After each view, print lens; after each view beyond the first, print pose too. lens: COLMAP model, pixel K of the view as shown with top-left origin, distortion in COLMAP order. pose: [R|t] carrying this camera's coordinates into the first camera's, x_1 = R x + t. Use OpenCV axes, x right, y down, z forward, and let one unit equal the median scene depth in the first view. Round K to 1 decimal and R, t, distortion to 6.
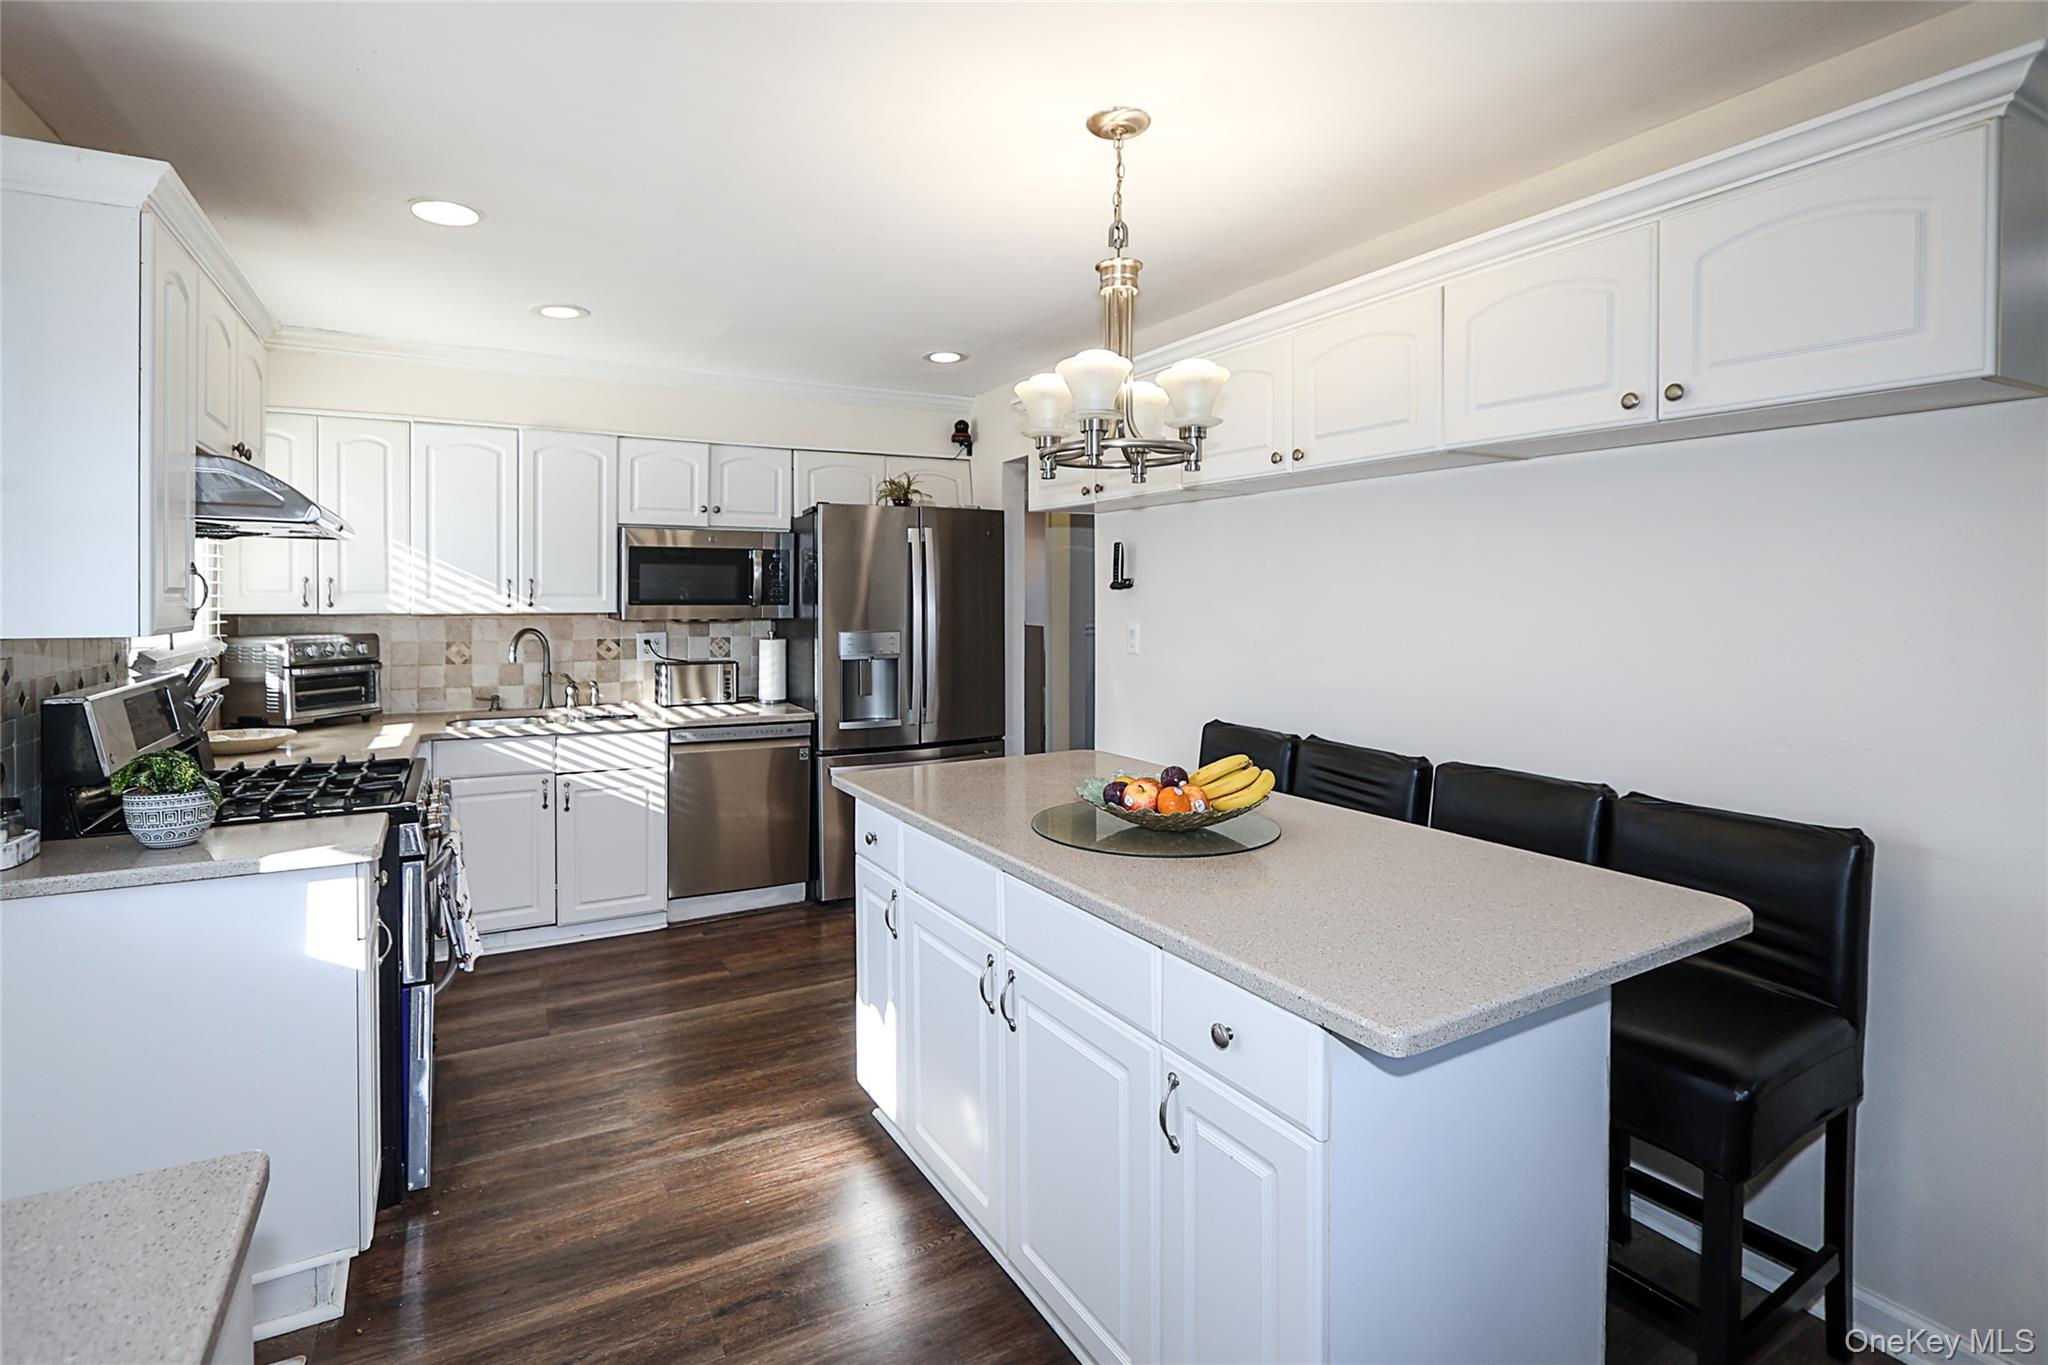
lens RADIAL K [[984.4, 0, 1060.9], [0, 984.4, 601.6], [0, 0, 1]] dist [0.001316, 0.000422]
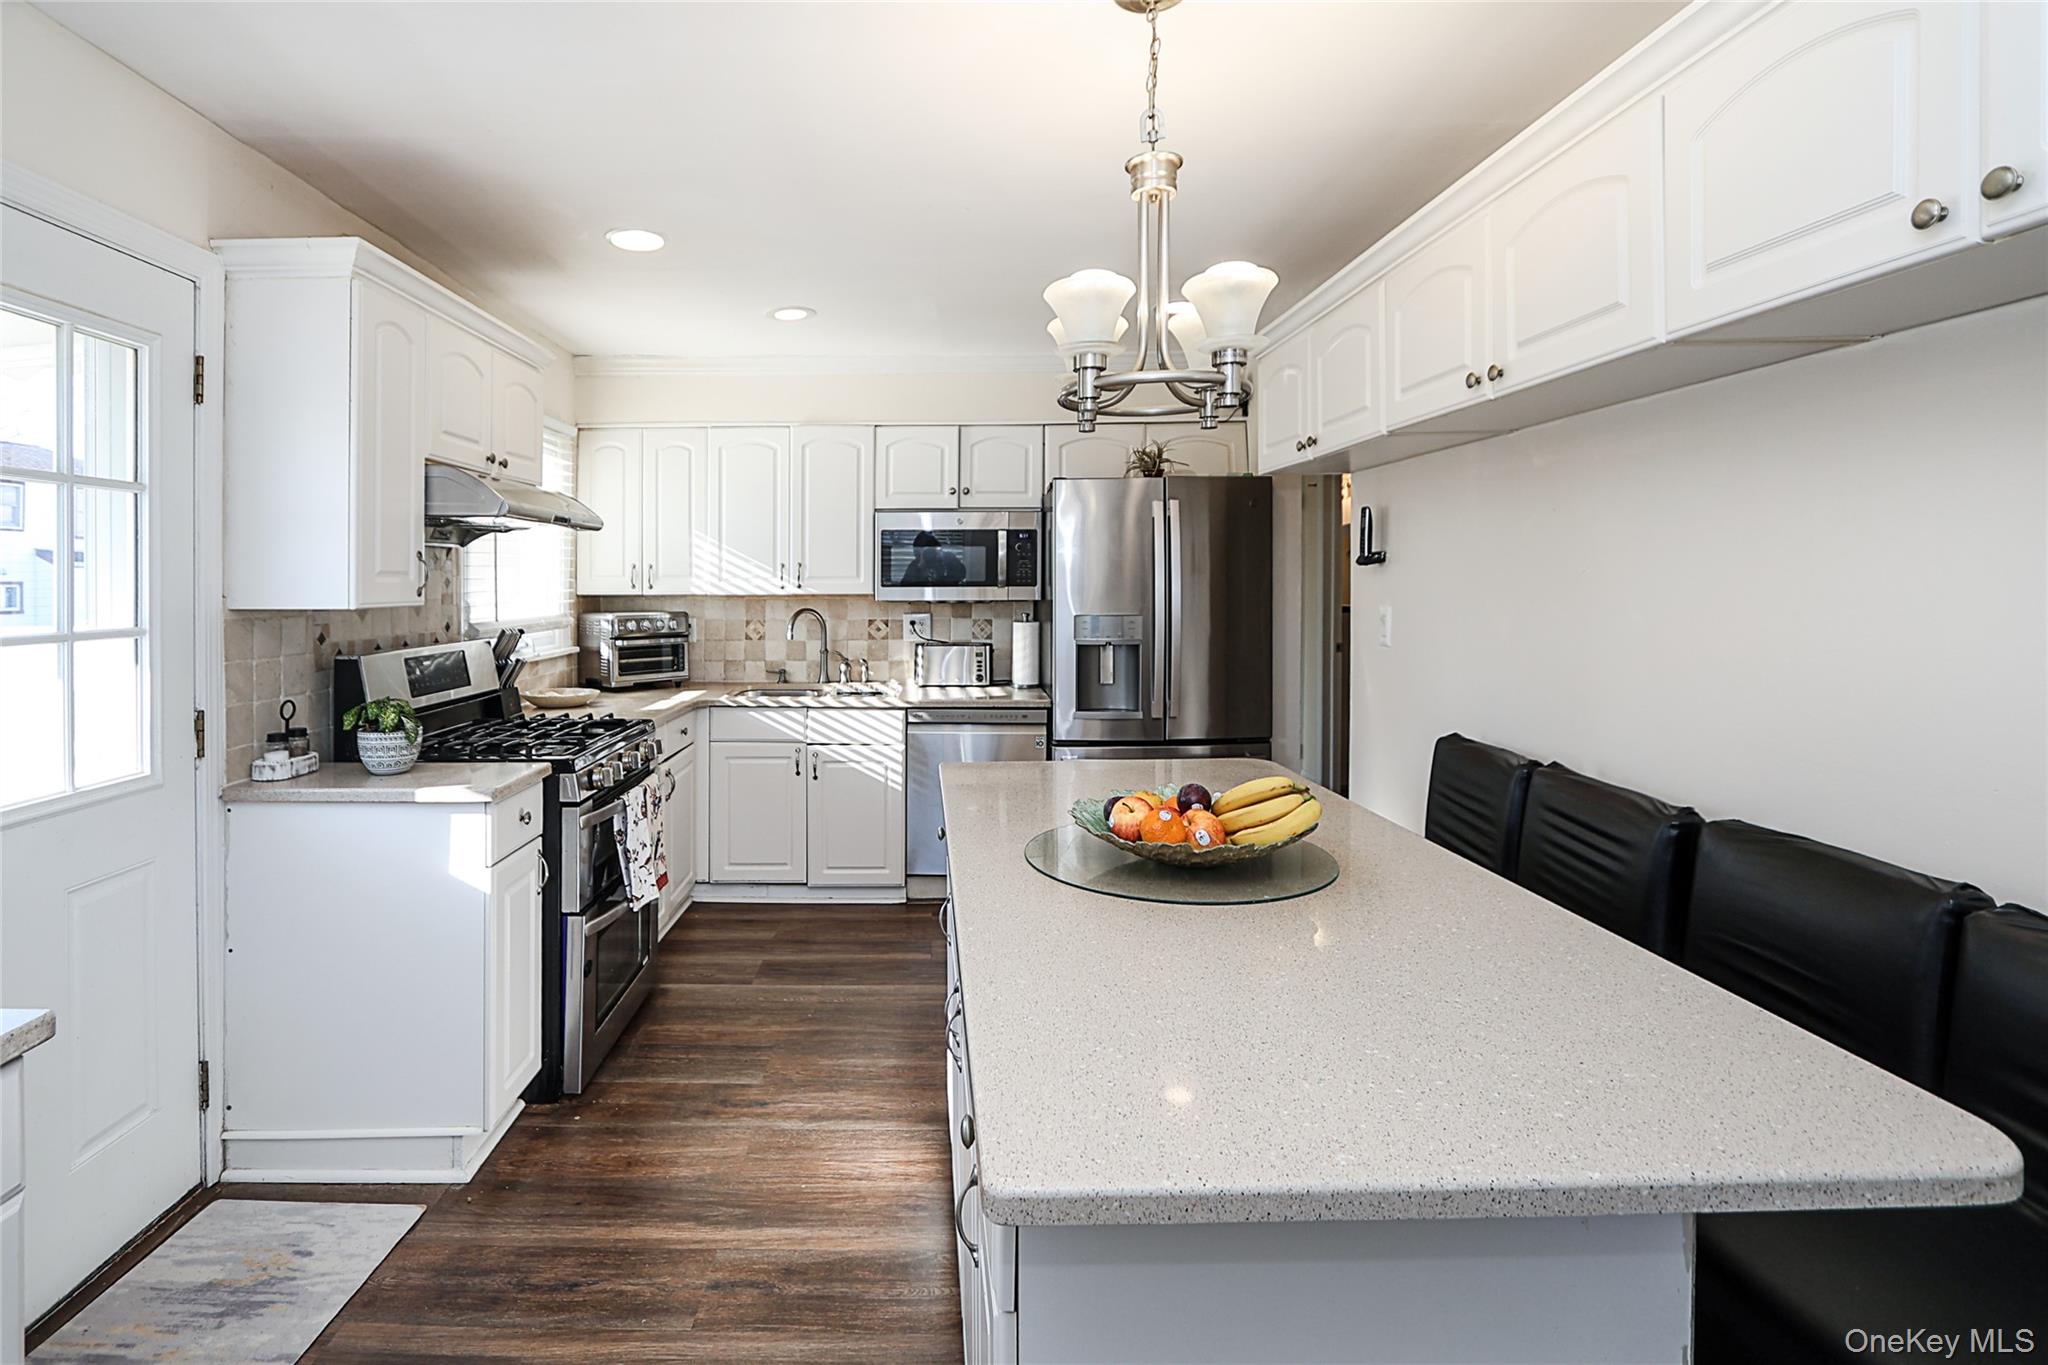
lens RADIAL K [[1036.1, 0, 970.1], [0, 1036.1, 584.7], [0, 0, 1]] dist [-0.002426, -0.000195]
pose [[0.868005, -0.004753, -0.496532, 0.203627], [0.003563, 0.999988, -0.003343, 0.005666], [0.496542, 0.001133, 0.868012, 0.106495]]
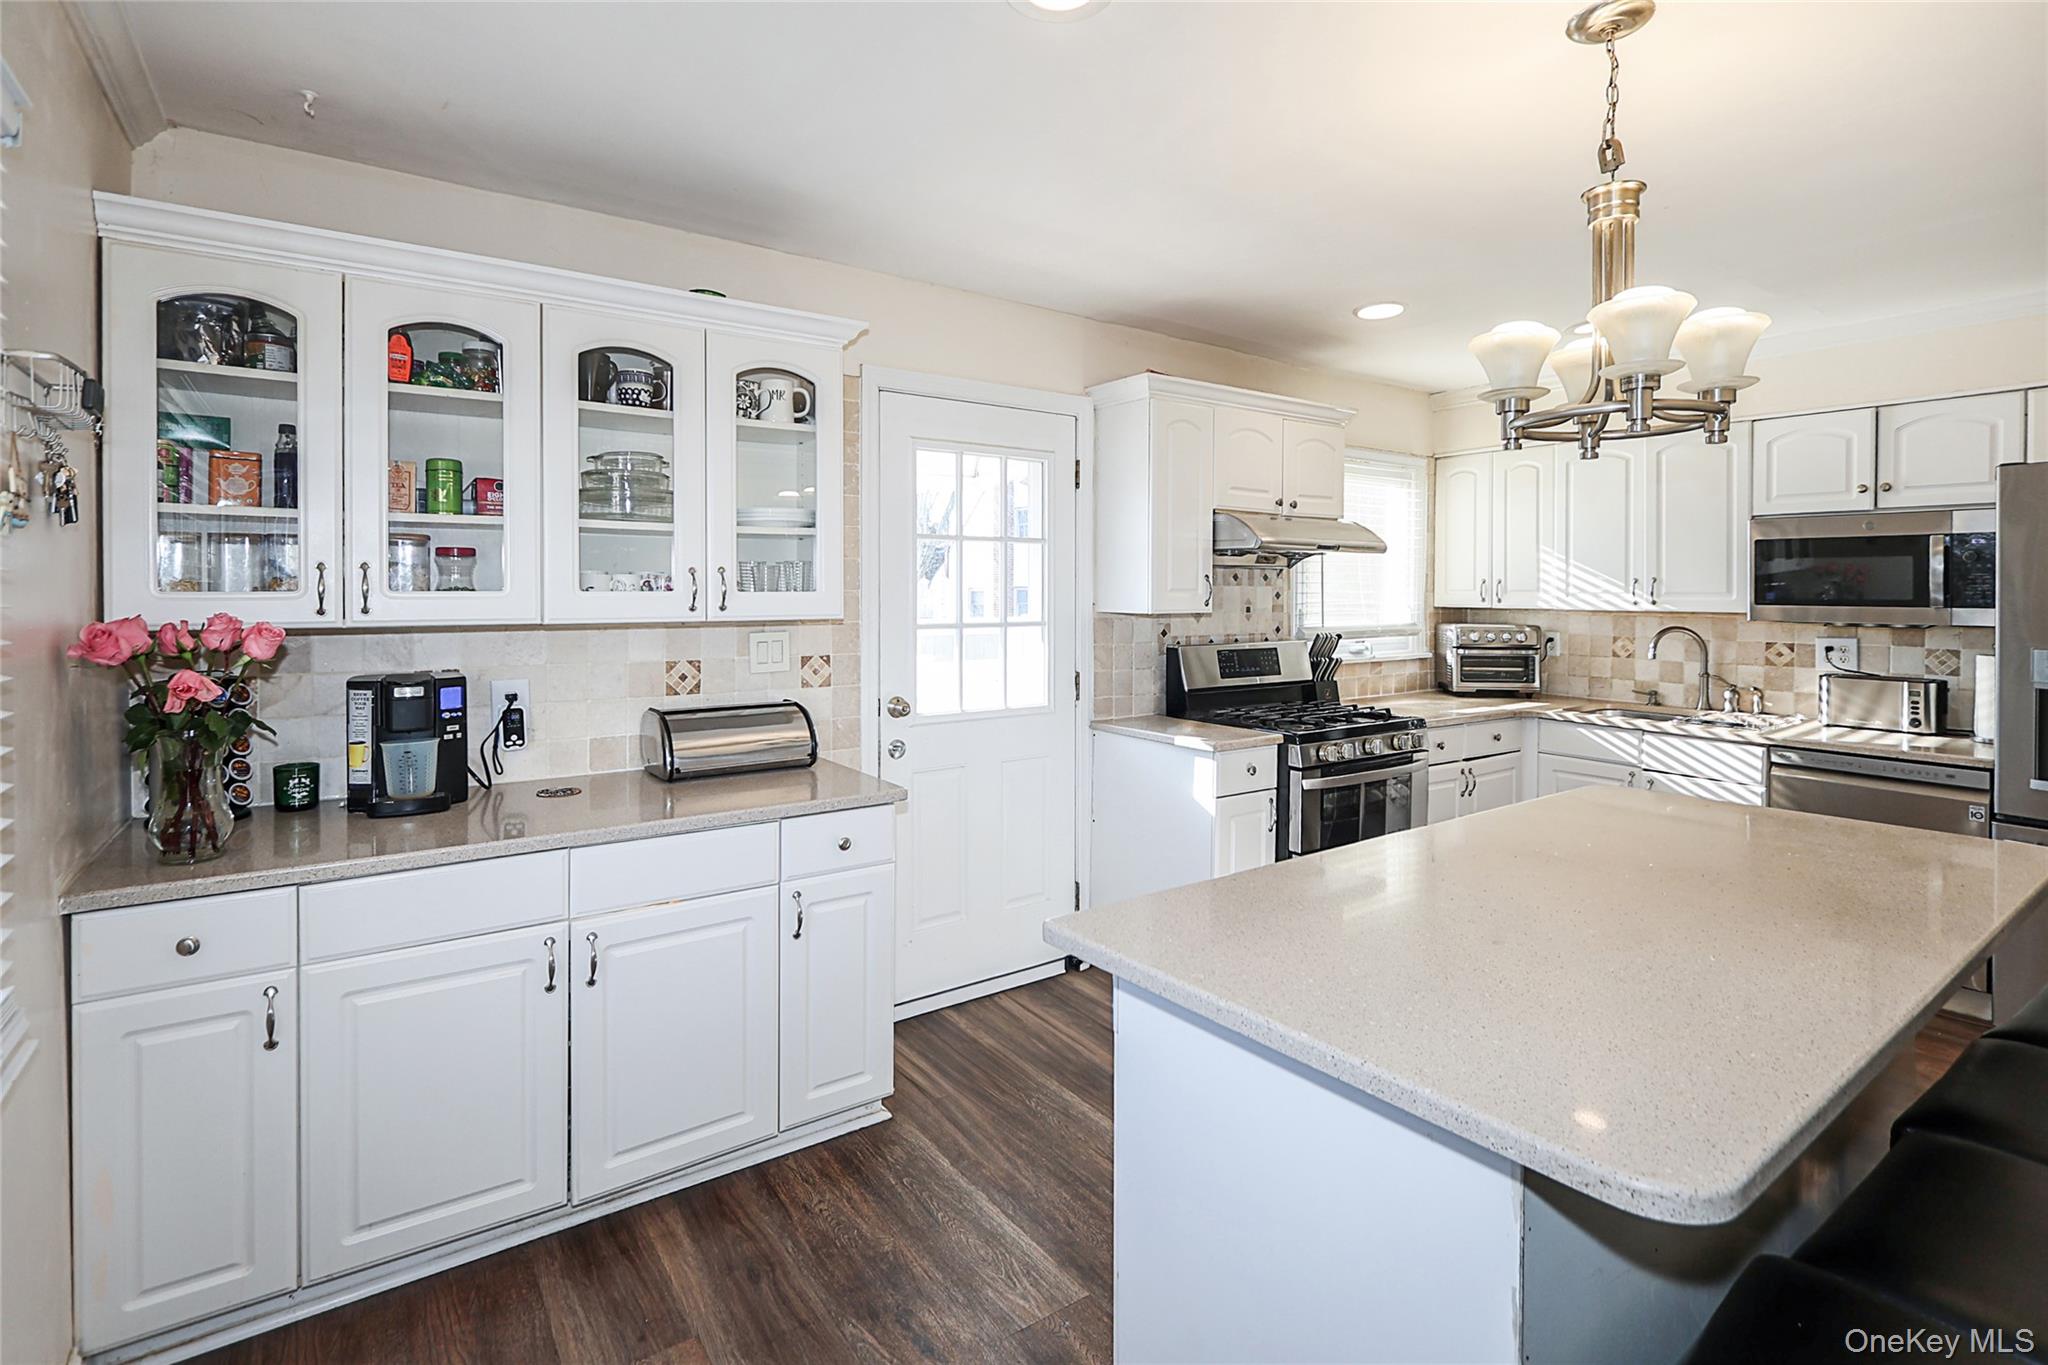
lens RADIAL K [[1036.1, 0, 970.1], [0, 1036.1, 584.7], [0, 0, 1]] dist [-0.002426, -0.000195]
pose [[0.056527, -0.006392, -0.998381, 0.518045], [-0.009603, 0.999930, -0.006946, -0.001588], [0.998355, 0.009980, 0.056461, 0.244755]]
